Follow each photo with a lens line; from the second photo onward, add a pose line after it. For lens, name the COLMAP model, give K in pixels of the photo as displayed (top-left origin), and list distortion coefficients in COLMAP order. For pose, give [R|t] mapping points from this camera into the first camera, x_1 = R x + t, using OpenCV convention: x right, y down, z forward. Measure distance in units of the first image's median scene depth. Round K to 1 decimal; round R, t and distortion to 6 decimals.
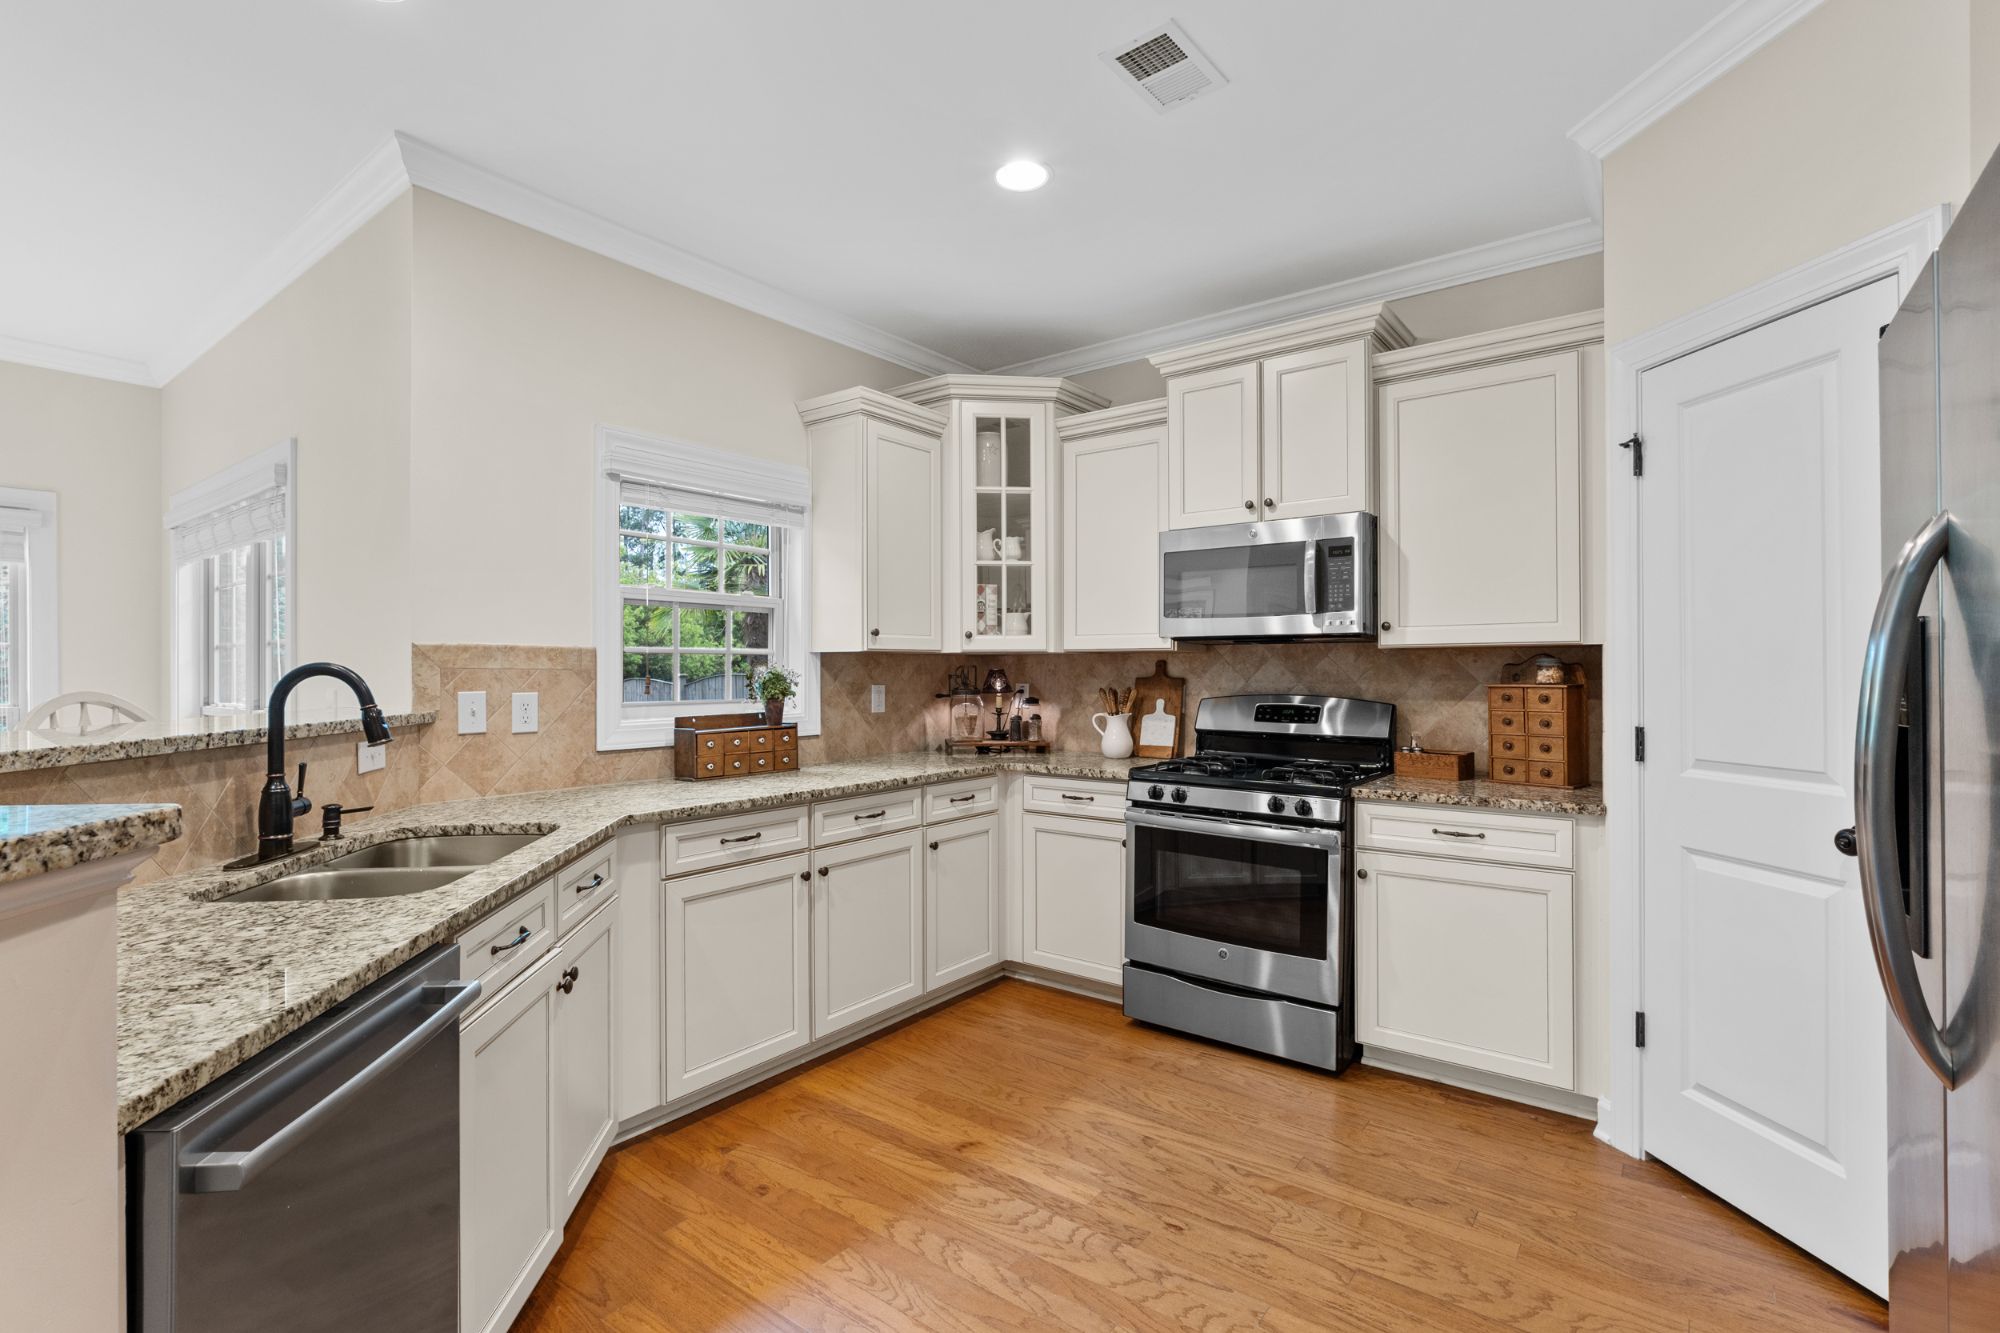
lens RADIAL K [[917.1, 0, 997.5], [0, 917.1, 667.3], [0, 0, 1]] dist [-0.007467, 0.000170]
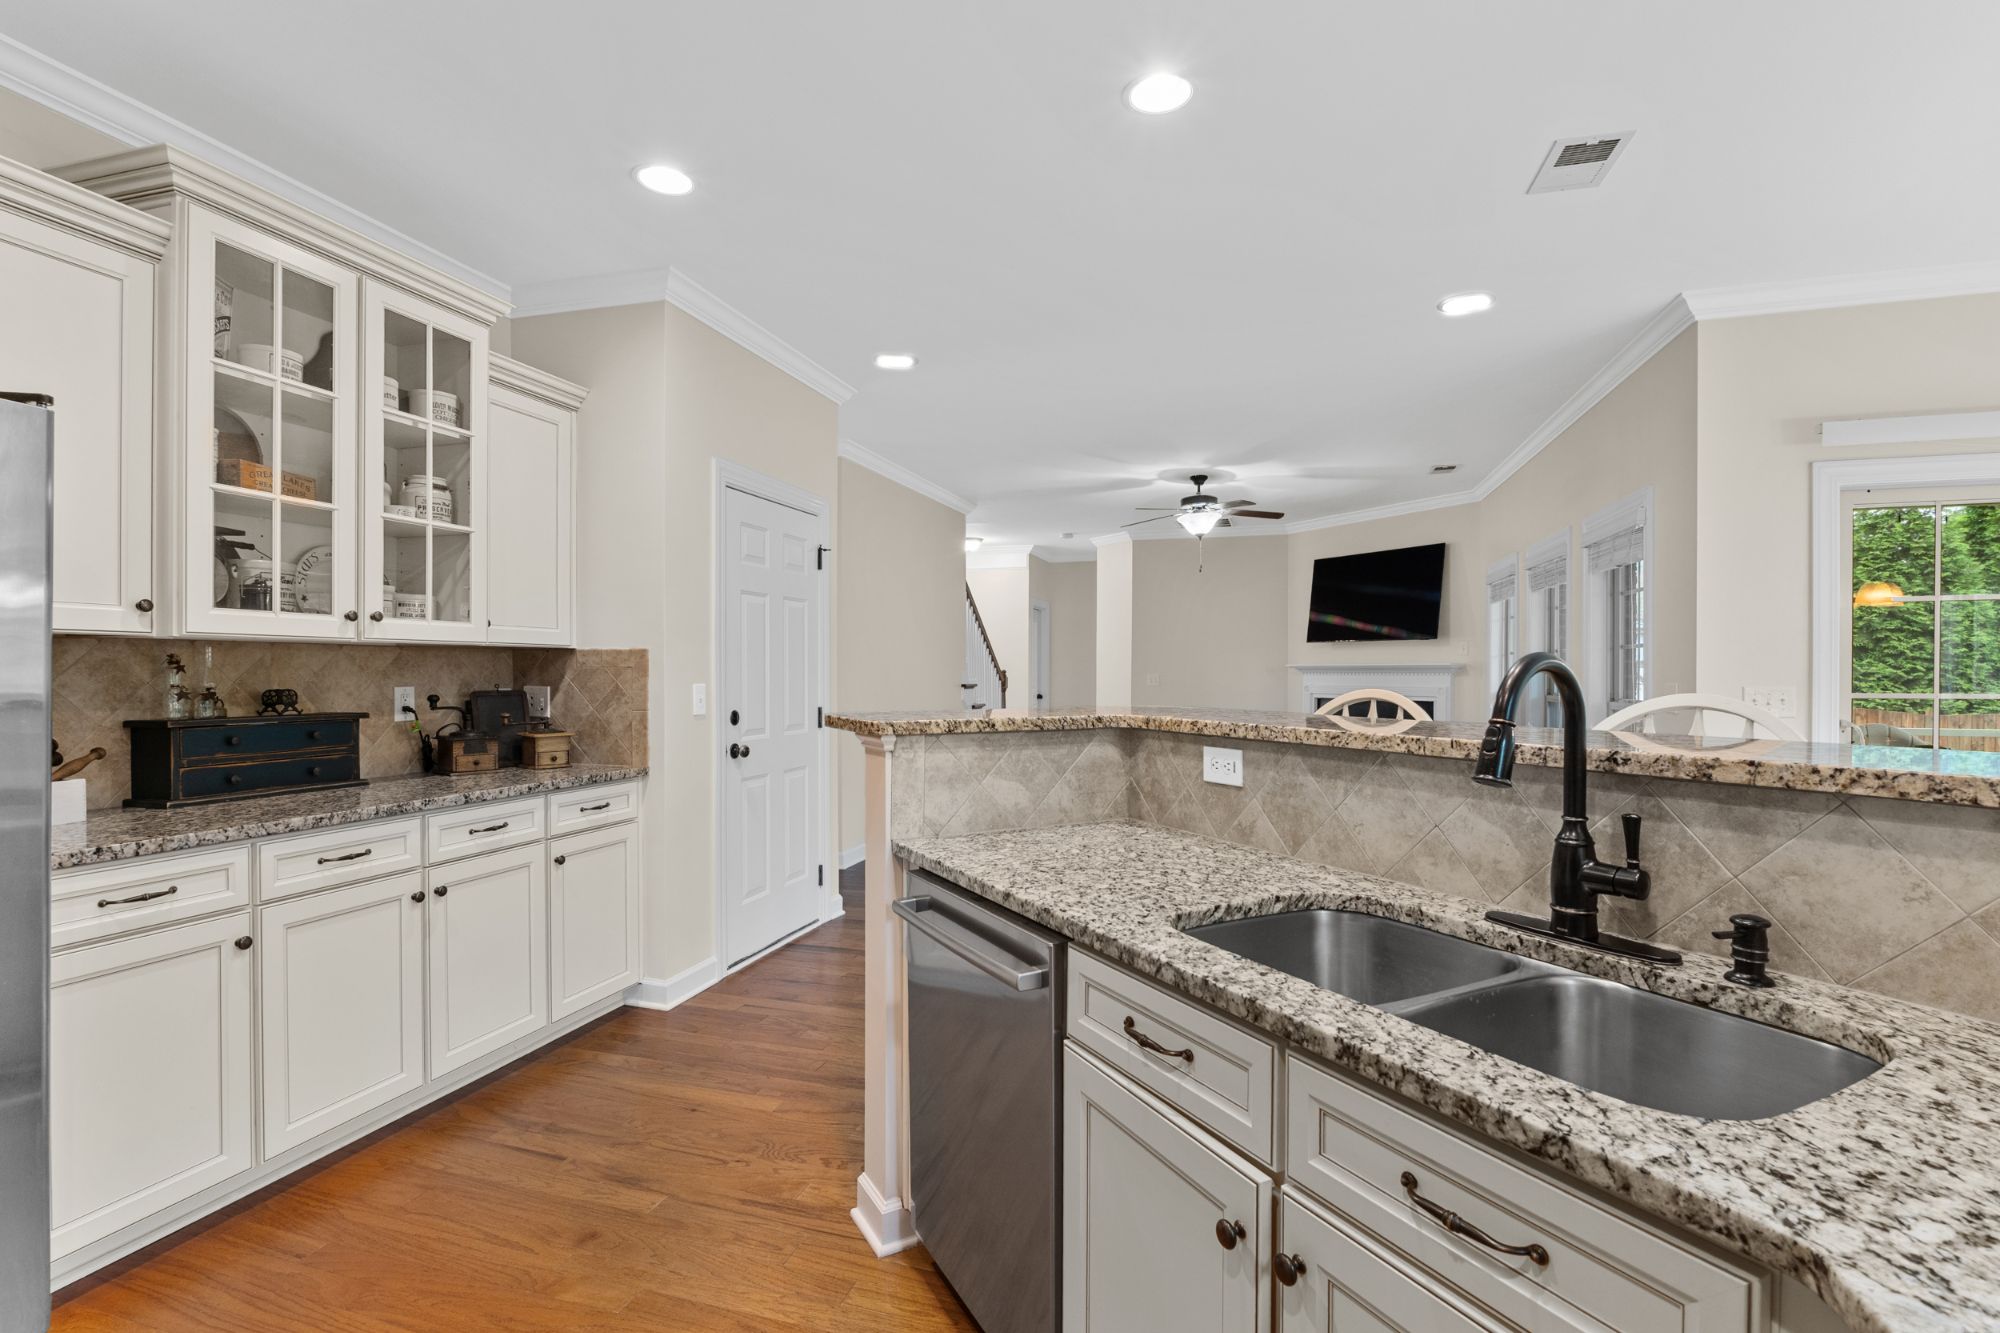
lens RADIAL K [[917.1, 0, 1000.8], [0, 917.1, 673.7], [0, 0, 1]] dist [-0.007467, 0.000170]
pose [[-0.935211, 0.004306, -0.354065, -0.088361], [0.003710, 0.999990, 0.002361, 0.003904], [0.354072, 0.000895, -0.935218, 0.883392]]
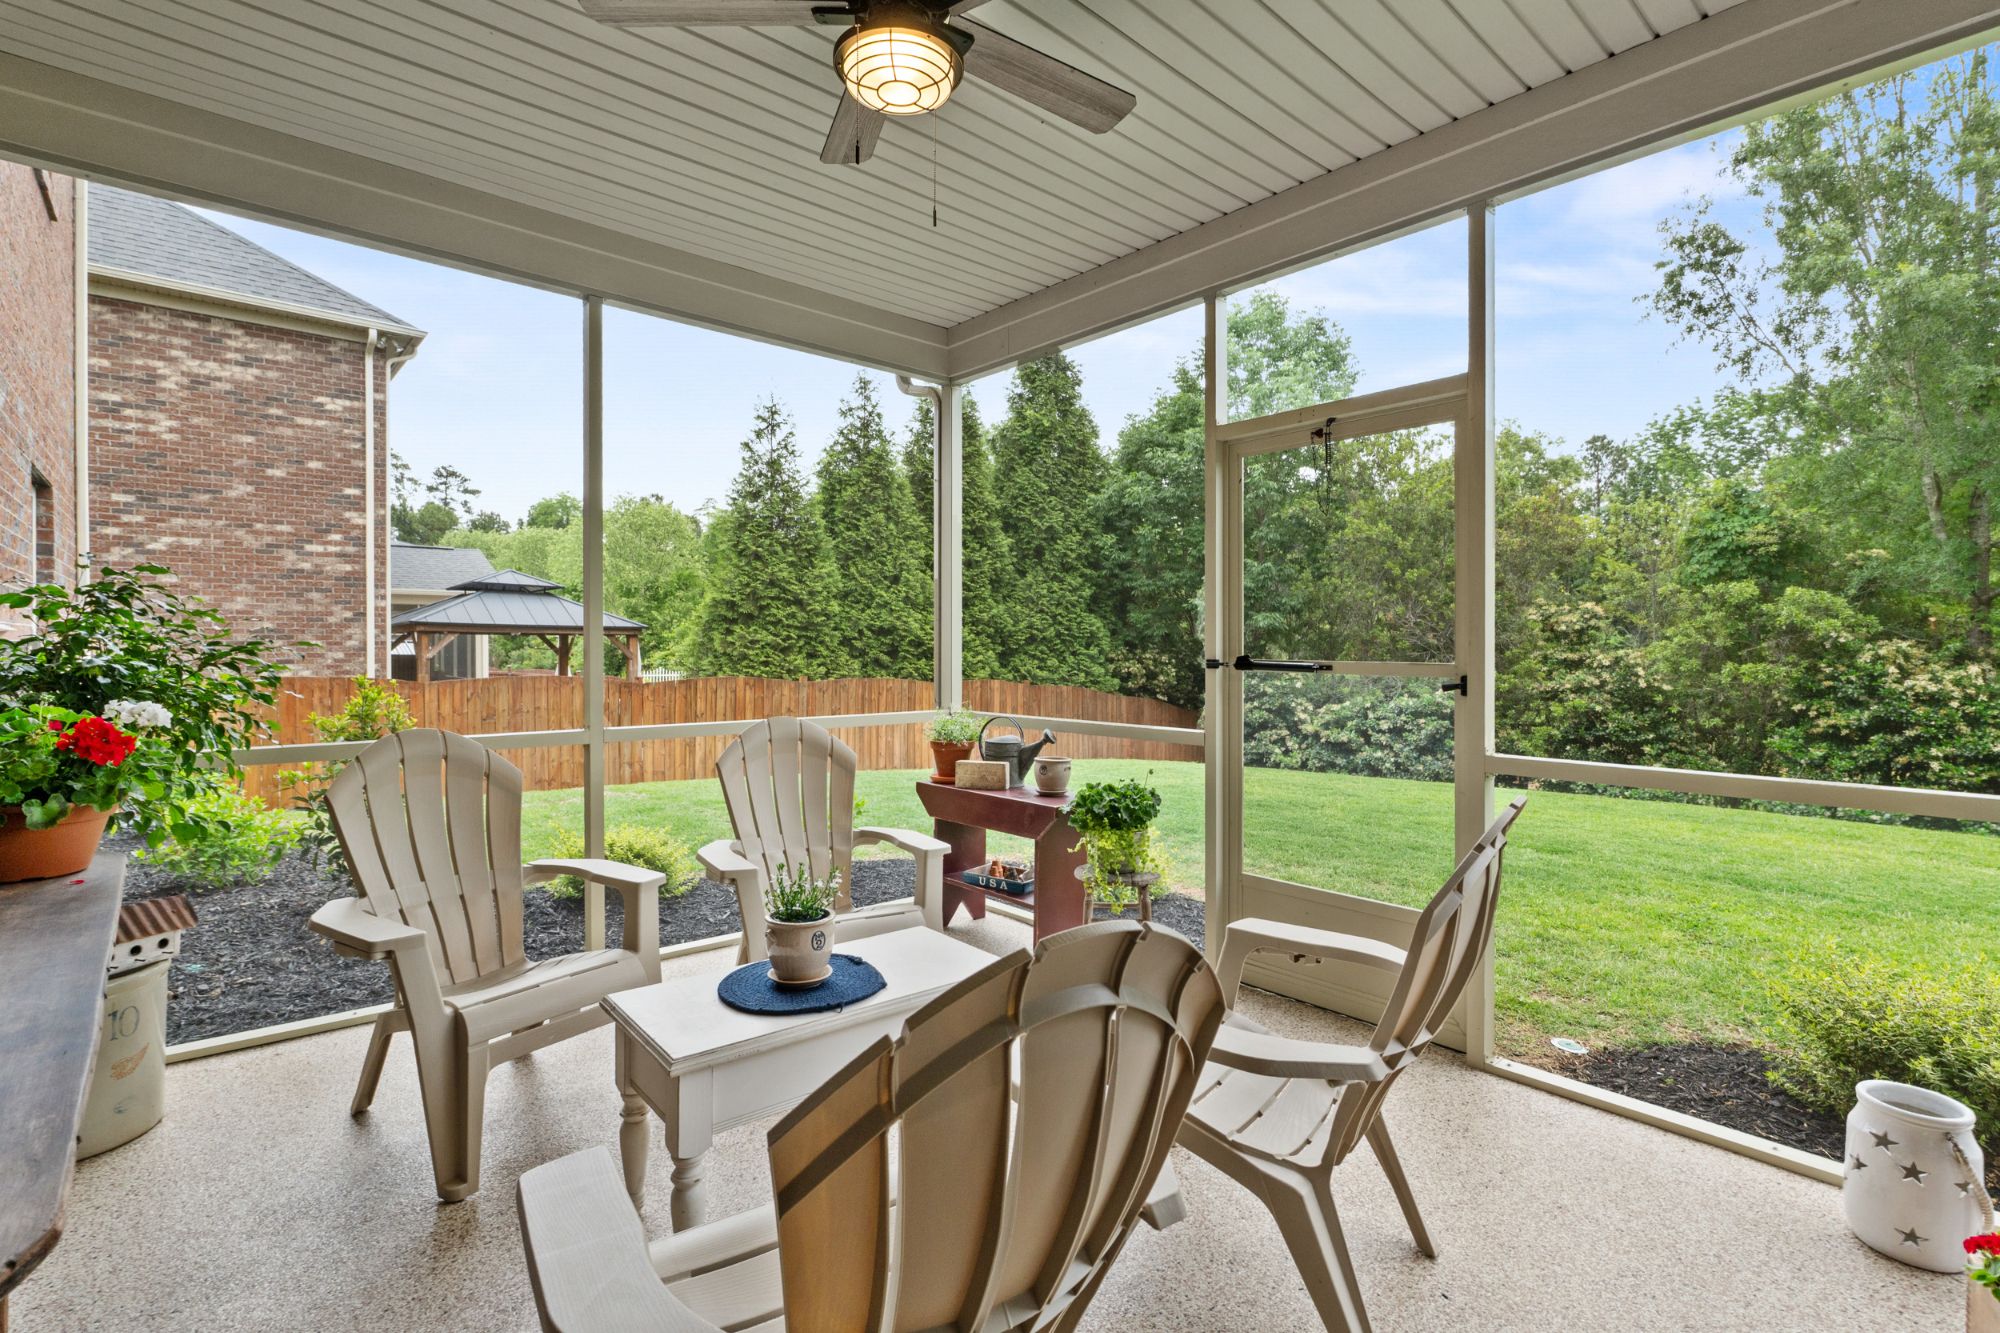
lens RADIAL K [[917.1, 0, 1002.4], [0, 917.1, 655.4], [0, 0, 1]] dist [-0.007467, 0.000170]
pose [[-0.182349, 0.016347, -0.983098, -1.648926], [0.002730, 0.999866, 0.016119, 0.033055], [0.983230, 0.000255, -0.182370, 0.131874]]
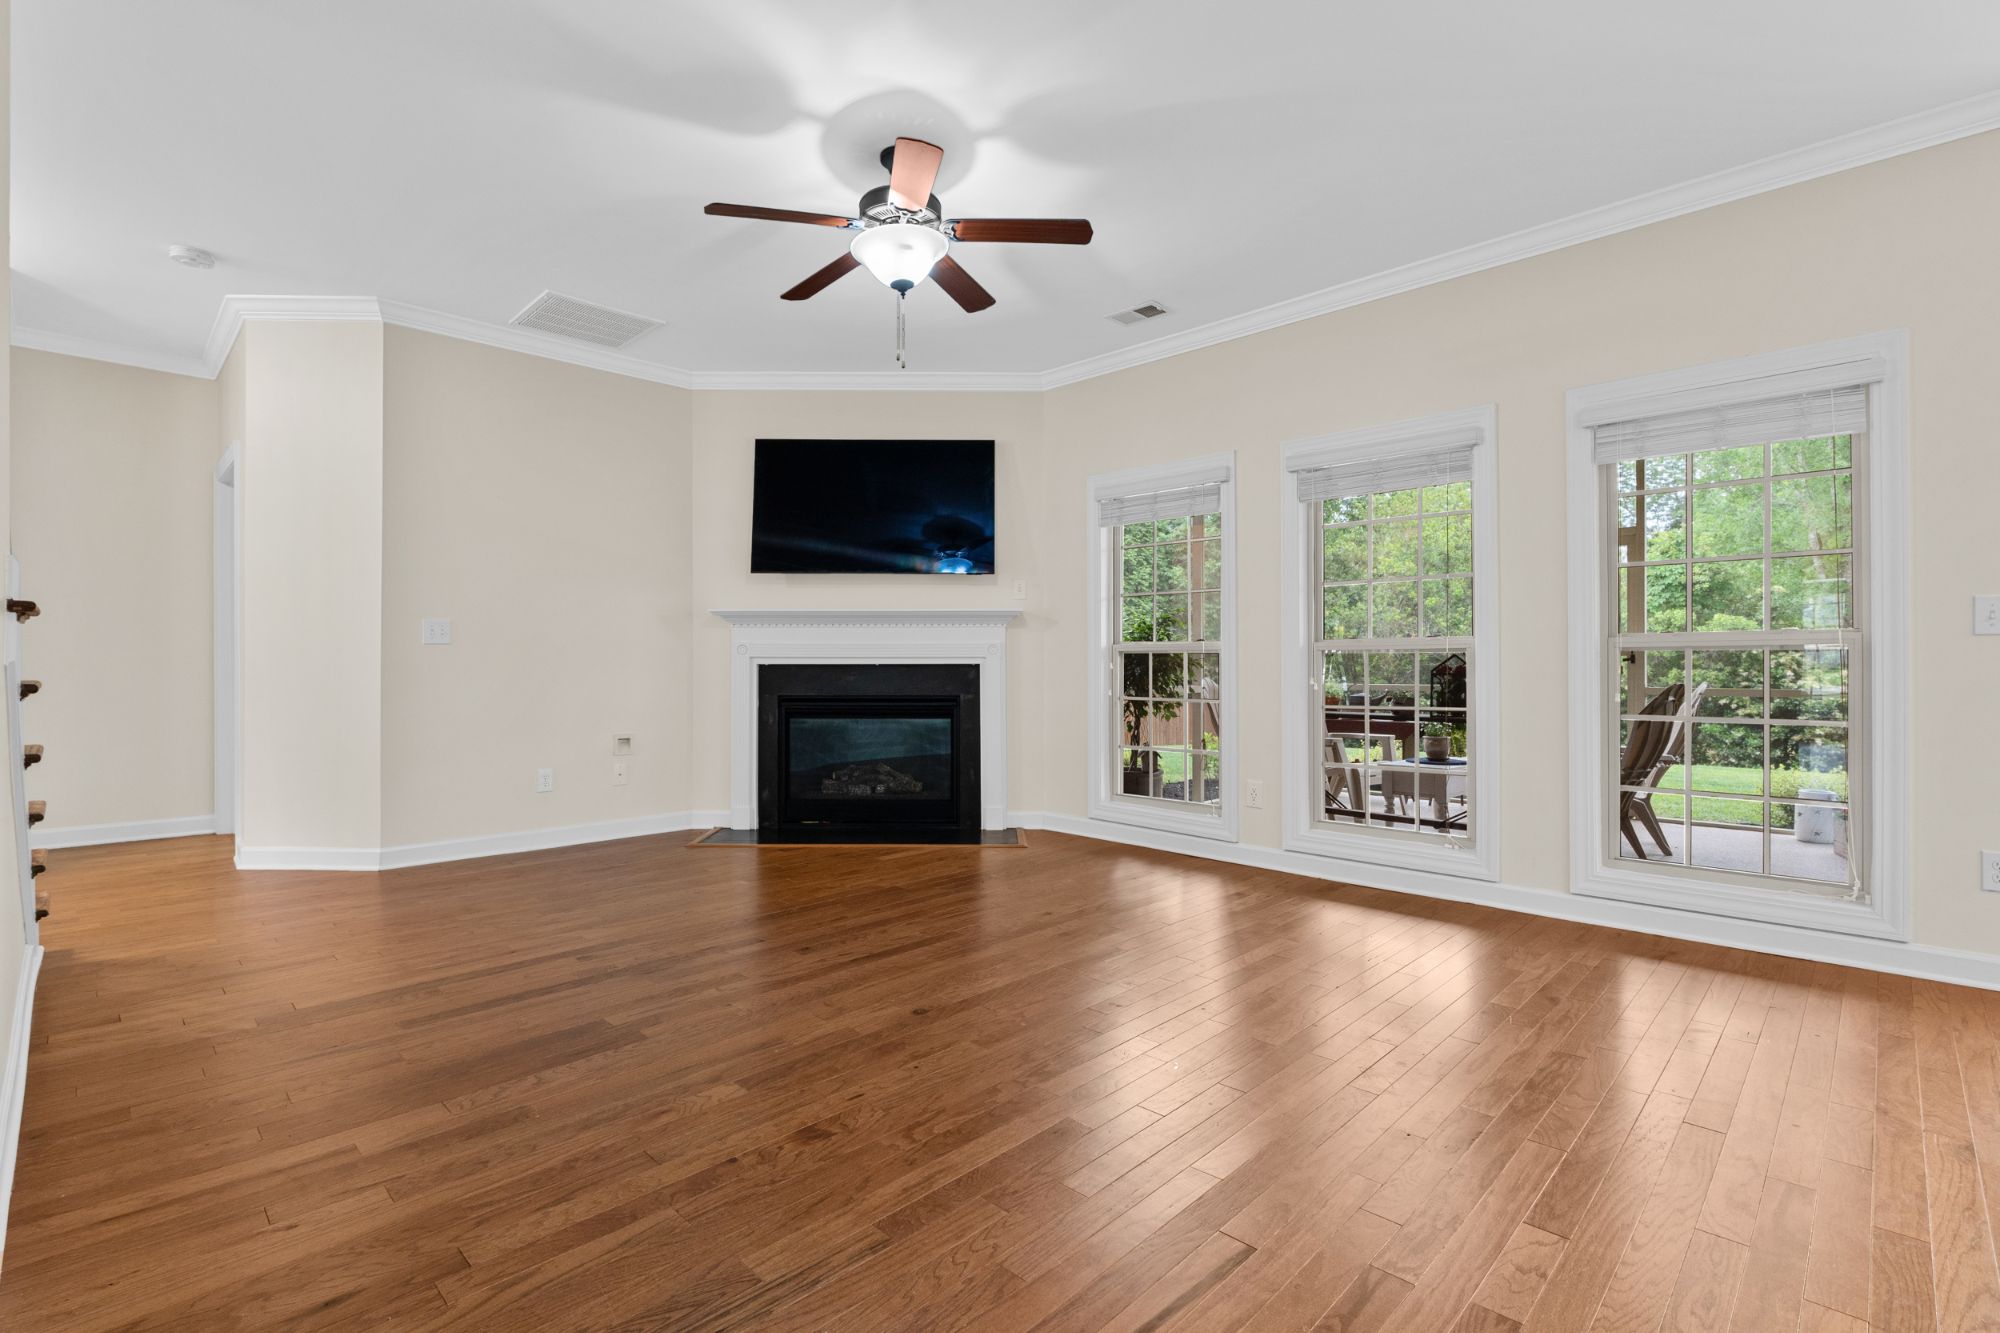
lens RADIAL K [[917.1, 0, 1002.5], [0, 917.1, 672.8], [0, 0, 1]] dist [-0.007467, 0.000170]
pose [[-0.114672, 0.011430, -0.993338, -0.328840], [0.002462, 0.999934, 0.011222, 0.089343], [0.993400, -0.001159, -0.114693, -0.802428]]
